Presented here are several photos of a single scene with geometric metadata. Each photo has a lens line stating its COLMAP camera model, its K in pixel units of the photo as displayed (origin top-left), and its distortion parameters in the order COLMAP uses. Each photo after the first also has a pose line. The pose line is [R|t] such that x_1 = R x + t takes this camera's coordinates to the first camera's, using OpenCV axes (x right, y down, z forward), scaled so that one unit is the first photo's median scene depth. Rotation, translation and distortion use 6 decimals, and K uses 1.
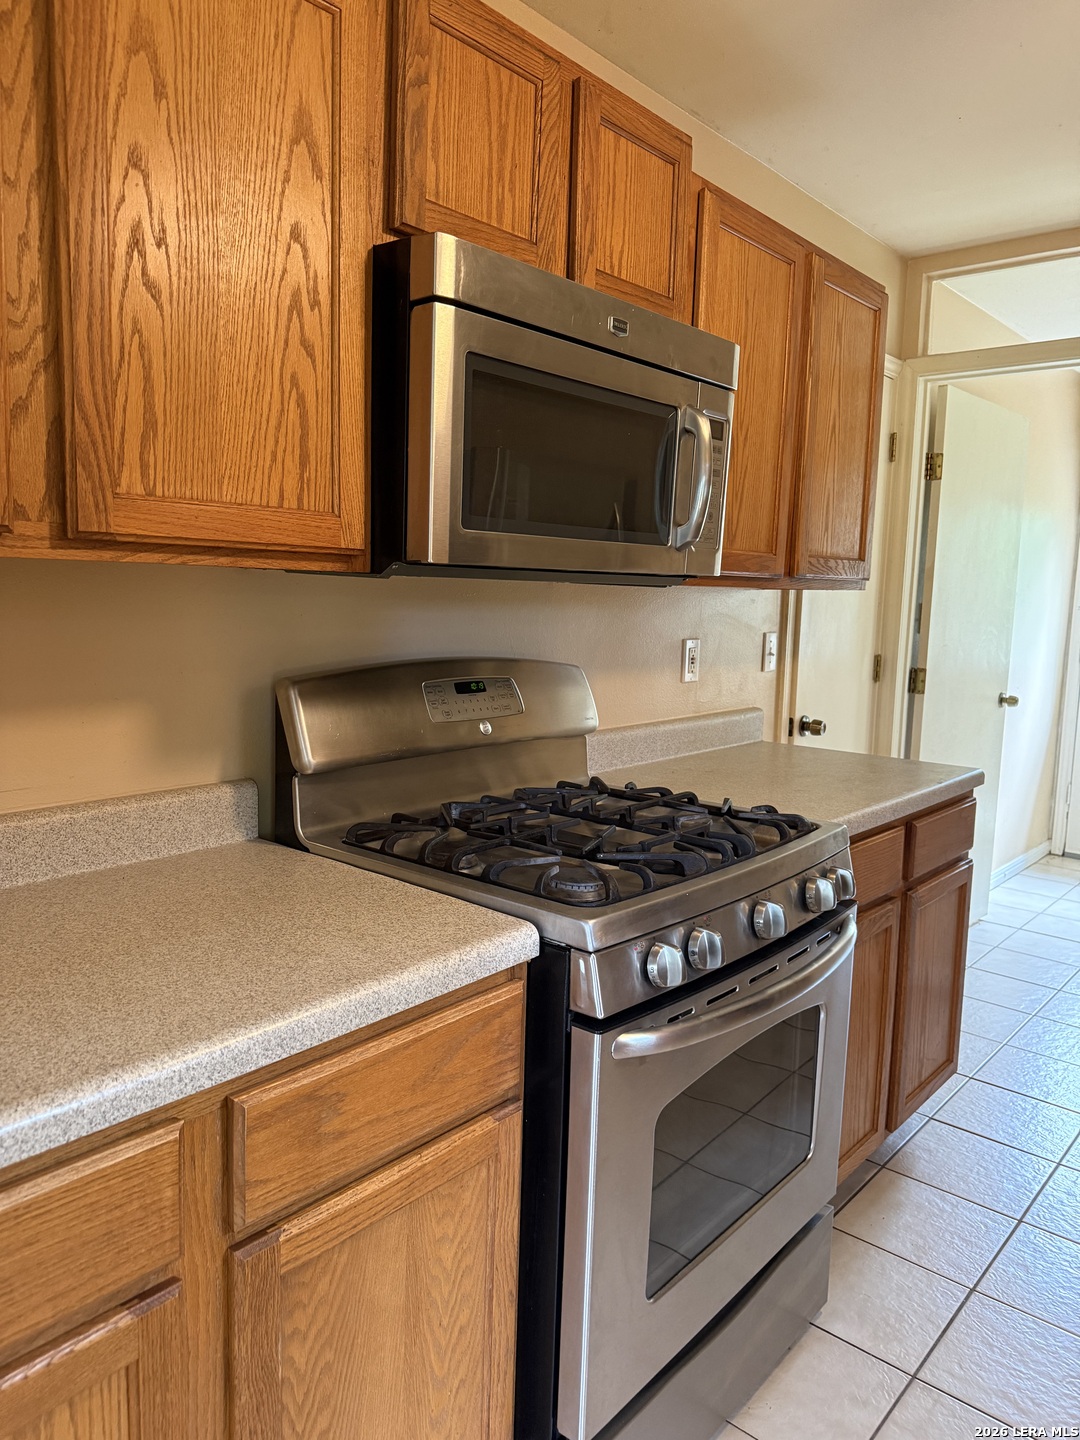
lens RADIAL K [[1037.5, 0, 541.6], [0, 1037.5, 714.4], [0, 0, 1]] dist [0.030889, -0.035462]
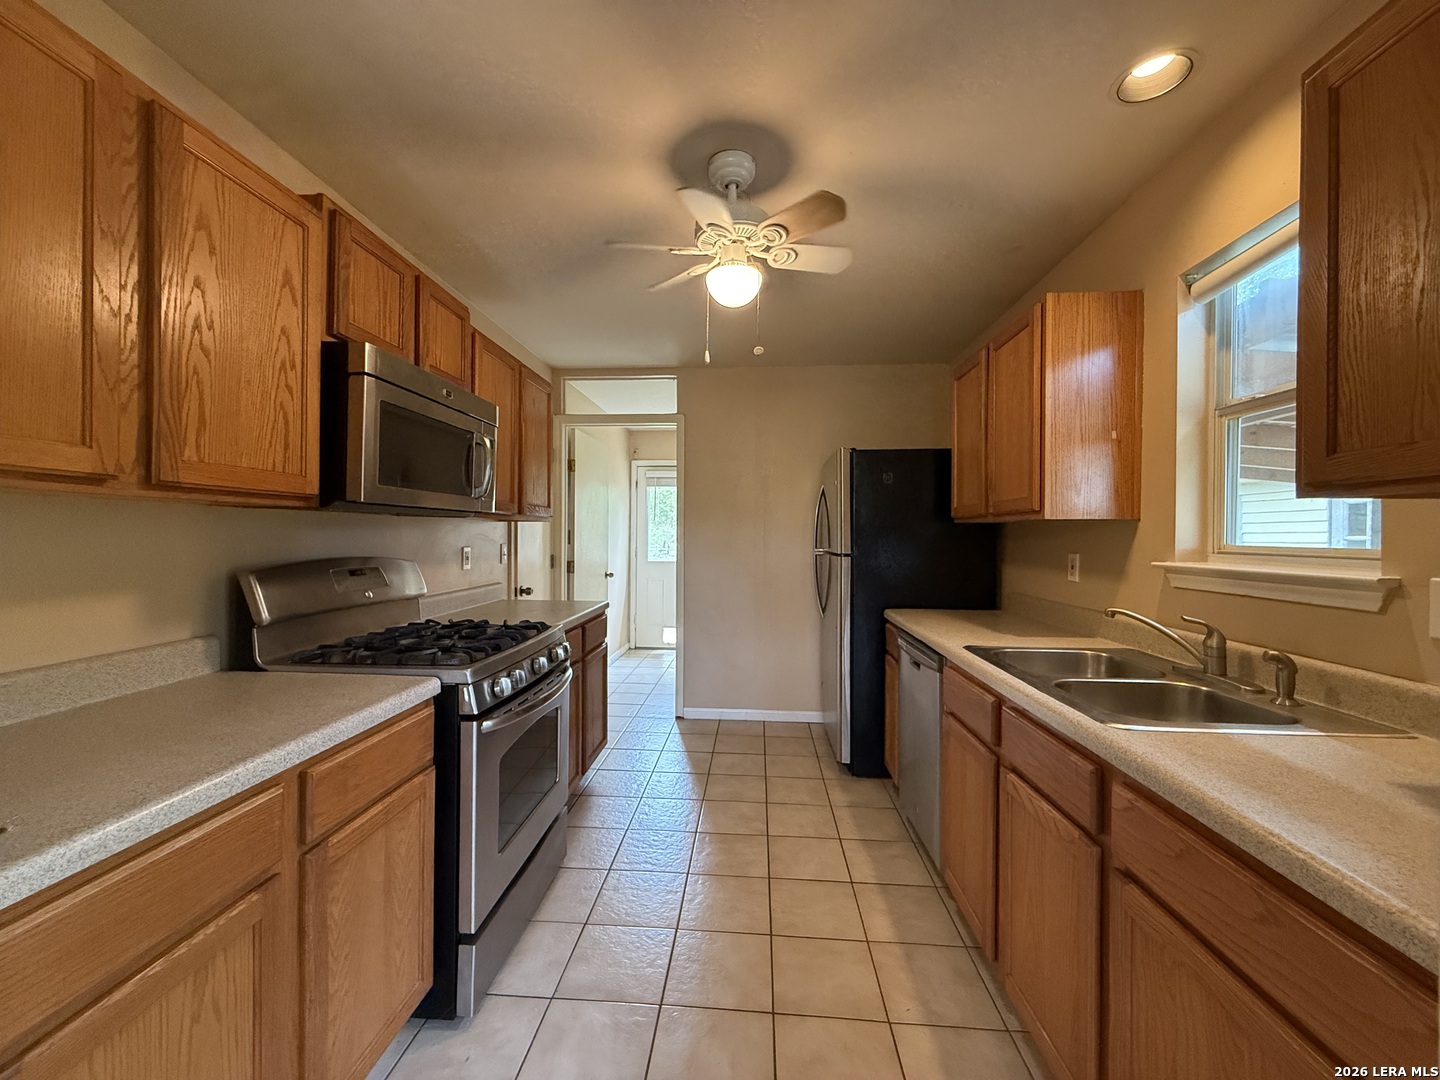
lens RADIAL K [[573.3, 0, 720.8], [0, 573.3, 539.3], [0, 0, 1]] dist [-0.000982, 0.000263]
pose [[0.801384, -0.027074, 0.597537, -0.208744], [0.088136, 0.993416, -0.073192, 0.059499], [-0.591621, 0.111320, 0.798494, -0.244750]]
